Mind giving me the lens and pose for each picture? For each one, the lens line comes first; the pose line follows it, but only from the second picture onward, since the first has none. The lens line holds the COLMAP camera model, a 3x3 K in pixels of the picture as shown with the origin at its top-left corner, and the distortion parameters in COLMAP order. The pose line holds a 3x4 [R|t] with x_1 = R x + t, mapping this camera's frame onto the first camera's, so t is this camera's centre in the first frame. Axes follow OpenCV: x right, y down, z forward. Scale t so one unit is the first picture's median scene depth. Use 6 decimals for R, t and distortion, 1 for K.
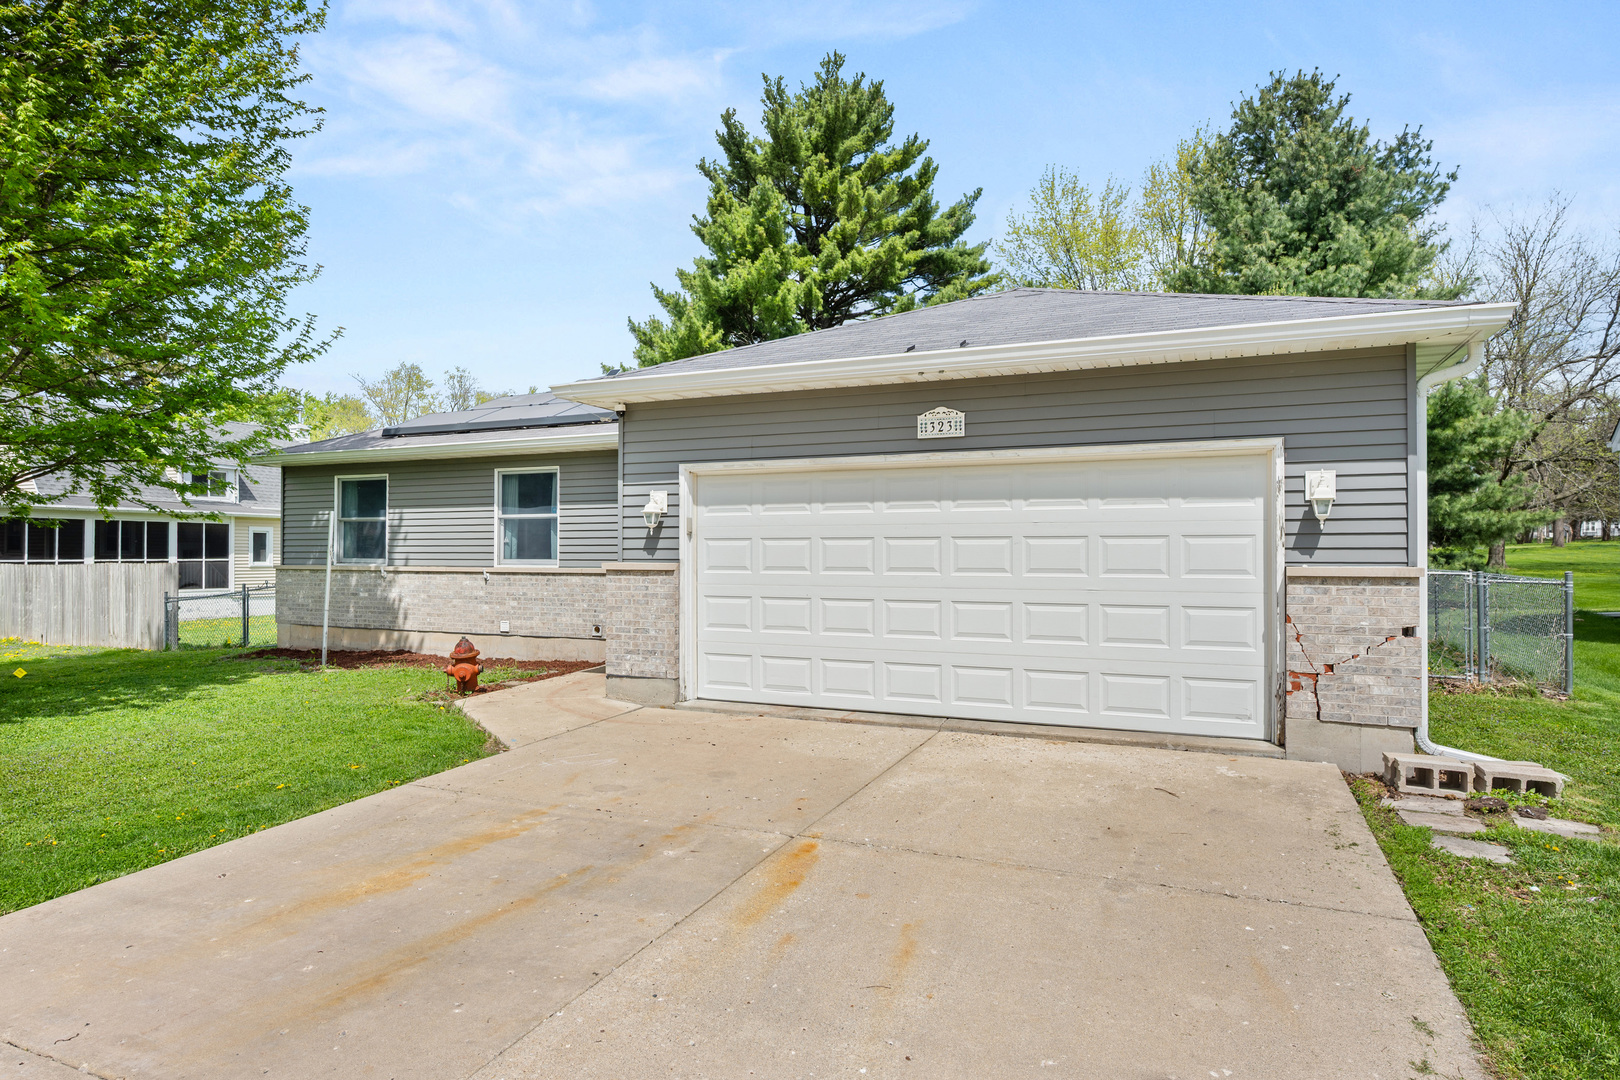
lens RADIAL K [[897.2, 0, 810.7], [0, 897.2, 543.8], [0, 0, 1]] dist [-0.002910, -0.000370]
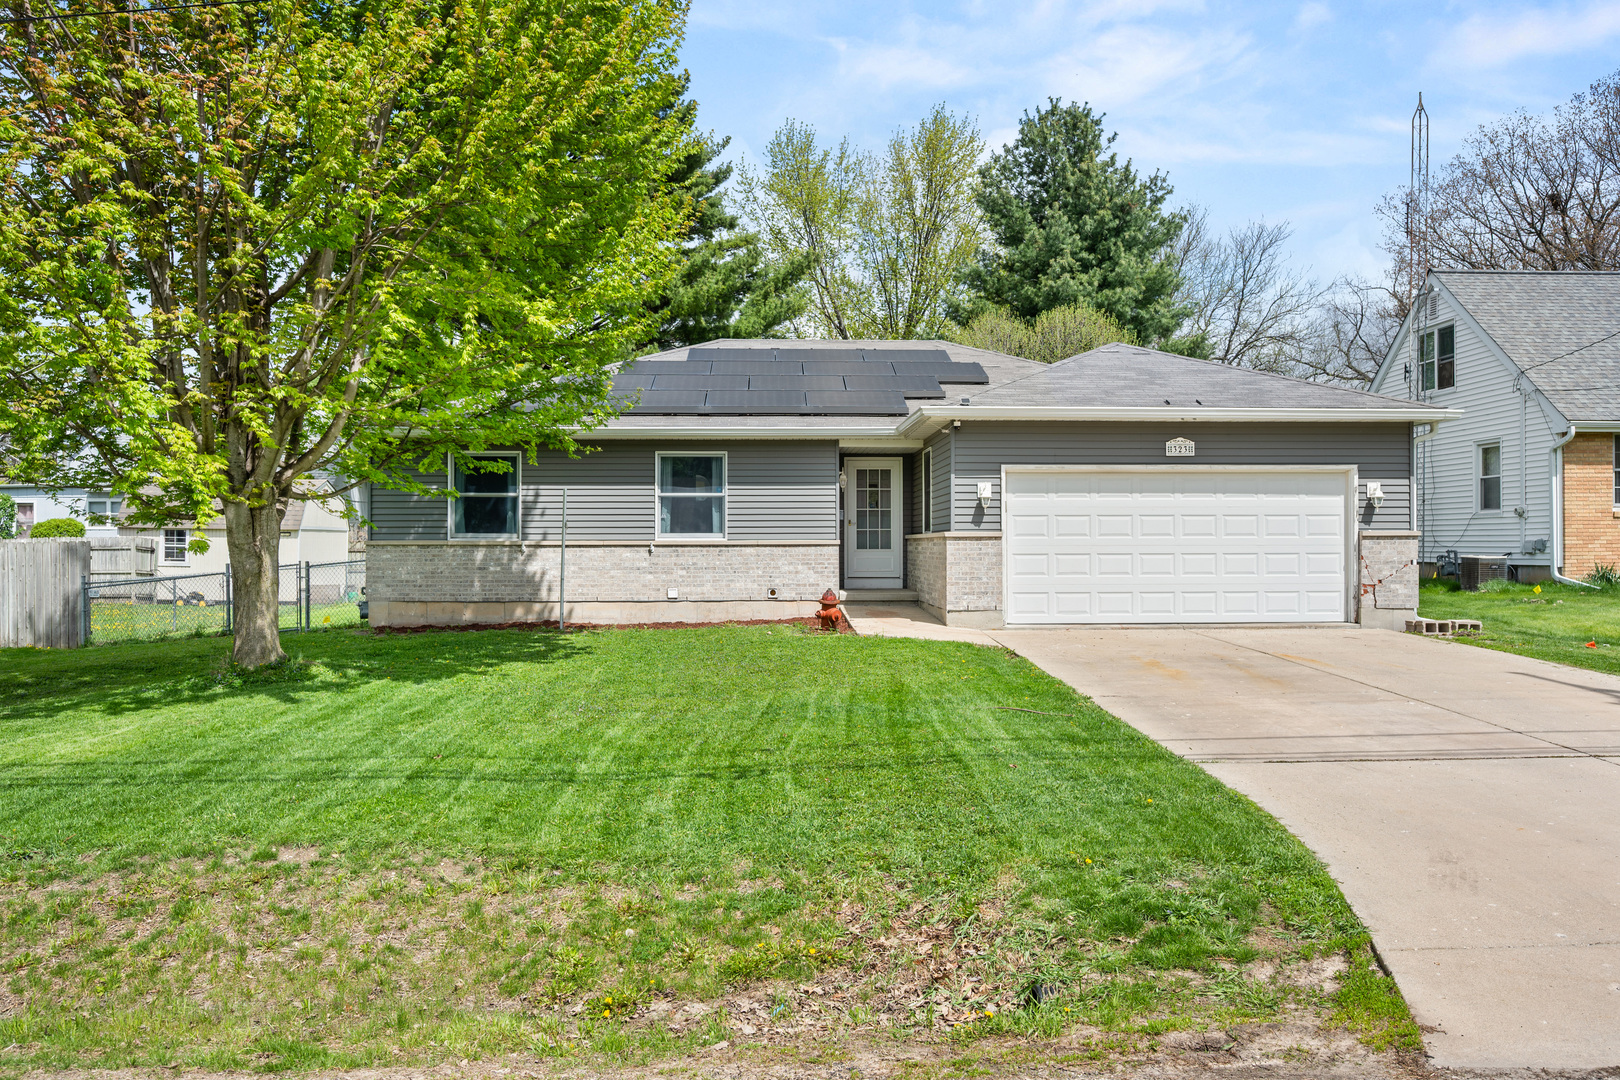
lens RADIAL K [[1171.0, 0, 811.6], [0, 1171.0, 533.1], [0, 0, 1]] dist [-0.002865, -0.002161]
pose [[0.900704, -0.001457, 0.434430, -0.804346], [-0.001483, 0.999978, 0.006429, 0.007300], [-0.434430, -0.006435, 0.900683, -0.379125]]
